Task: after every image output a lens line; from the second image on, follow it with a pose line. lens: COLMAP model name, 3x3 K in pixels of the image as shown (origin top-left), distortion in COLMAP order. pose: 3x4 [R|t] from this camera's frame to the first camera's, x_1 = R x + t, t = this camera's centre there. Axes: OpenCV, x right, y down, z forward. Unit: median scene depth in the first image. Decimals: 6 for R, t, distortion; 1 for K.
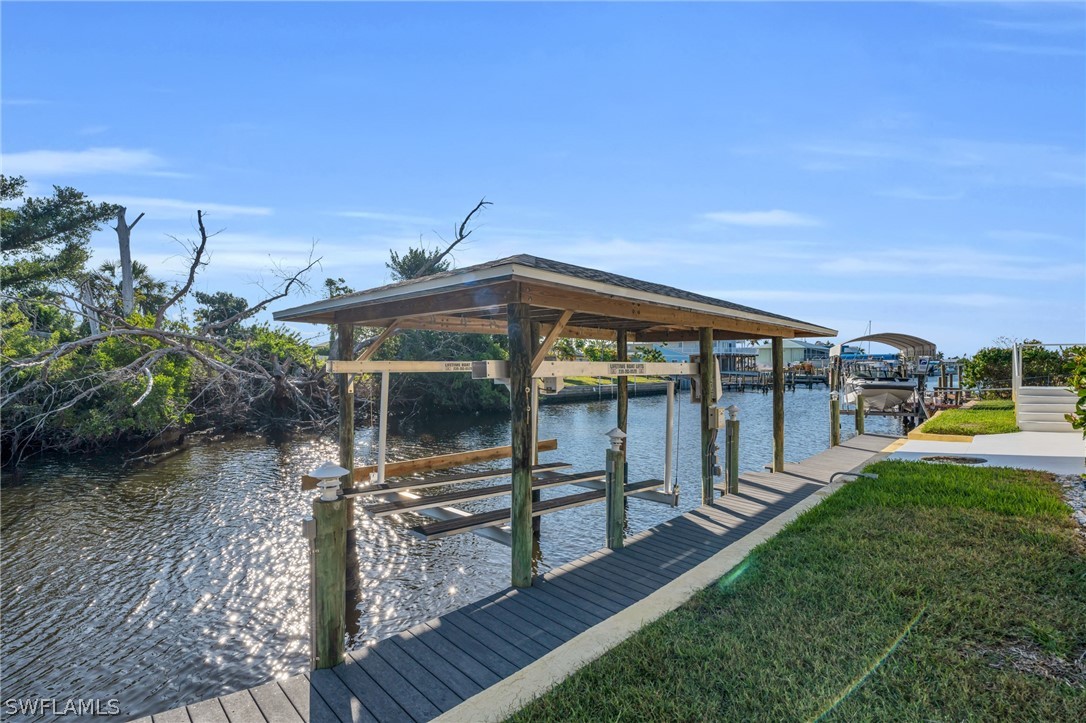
lens RADIAL K [[494.1, 0, 542.9], [0, 494.1, 365.2], [0, 0, 1]] dist [-0.013176, 0.000014]
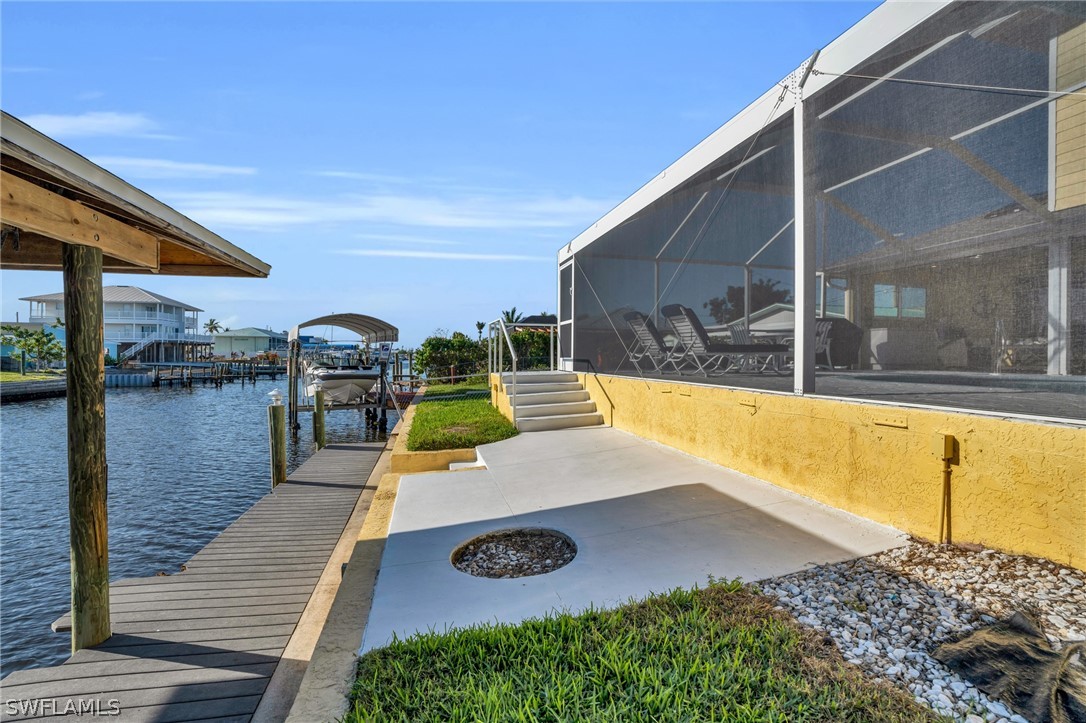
lens RADIAL K [[494.1, 0, 549.3], [0, 494.1, 362.4], [0, 0, 1]] dist [-0.013176, 0.000014]
pose [[0.538173, -0.011627, 0.842755, 0.142678], [0.000184, 0.999906, 0.013677, 0.006782], [-0.842835, -0.007206, 0.538124, 0.214287]]
